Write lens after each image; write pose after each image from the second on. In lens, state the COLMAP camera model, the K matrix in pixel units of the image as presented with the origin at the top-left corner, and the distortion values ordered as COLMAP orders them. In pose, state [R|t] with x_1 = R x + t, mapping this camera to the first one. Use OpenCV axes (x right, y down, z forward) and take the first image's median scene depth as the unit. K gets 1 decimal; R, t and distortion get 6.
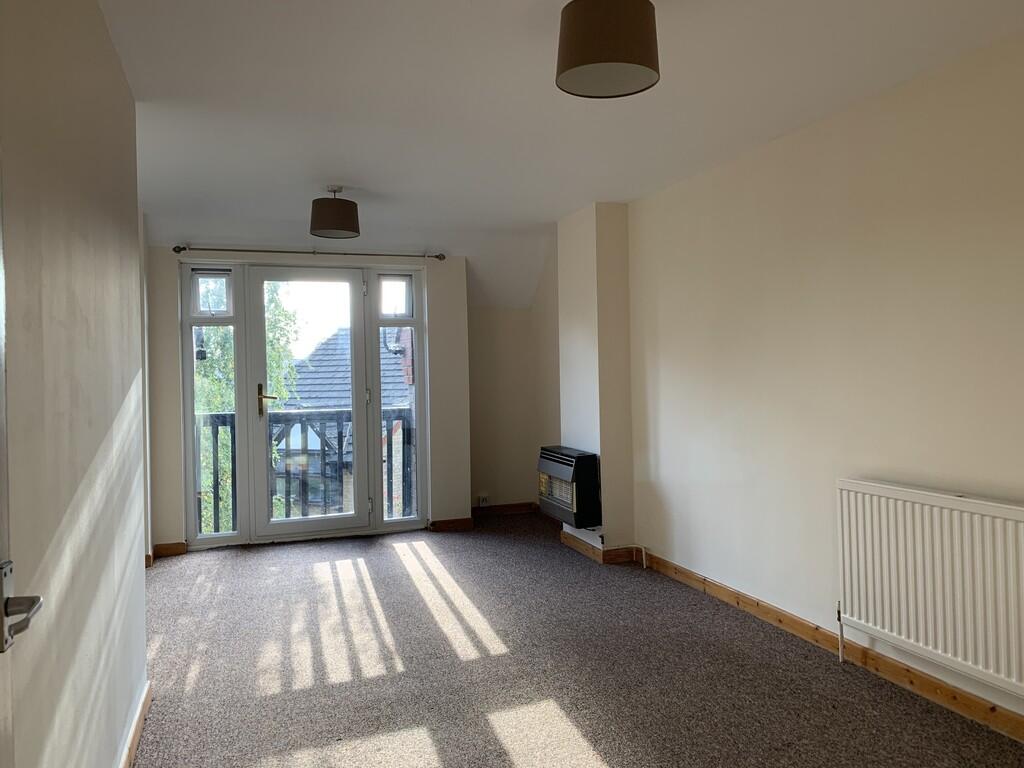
lens RADIAL K [[767.4, 0, 513.0], [0, 767.4, 372.6], [0, 0, 1]] dist [0.121978, -0.002638]
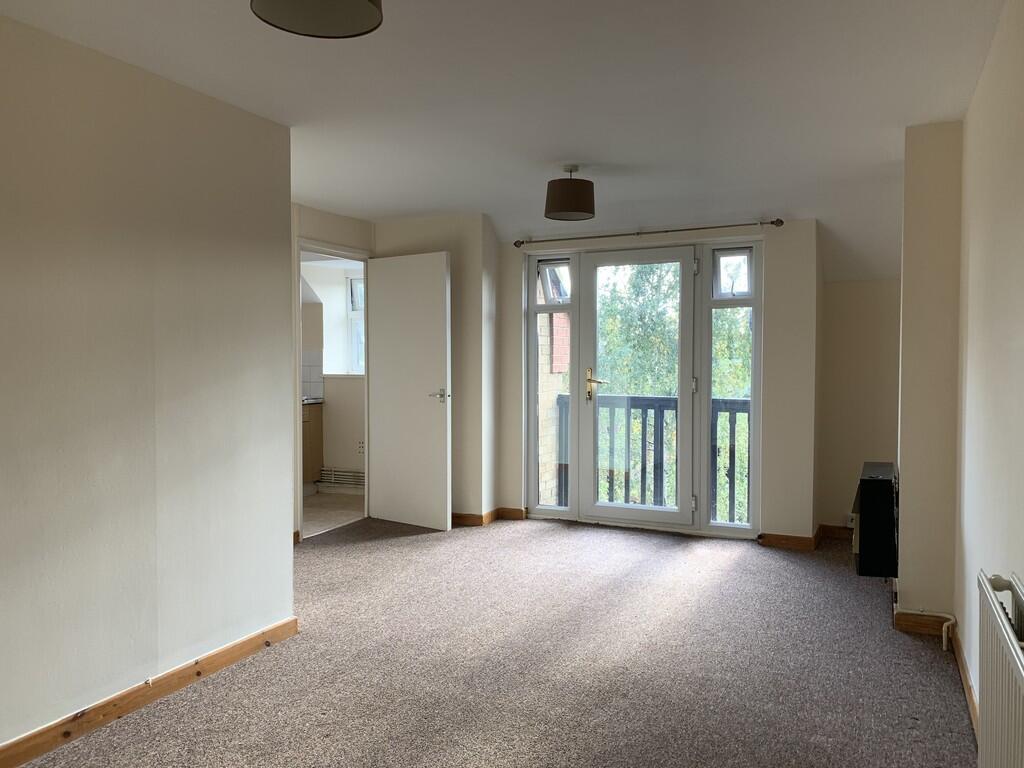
lens RADIAL K [[771.6, 0, 512.0], [0, 771.6, 384.0], [0, 0, 1]] dist [0.062071, -0.035072]
pose [[0.734981, 0.042033, -0.676784, 0.286768], [-0.013734, 0.998795, 0.047117, -0.011436], [0.677949, -0.025335, 0.734672, 0.184916]]
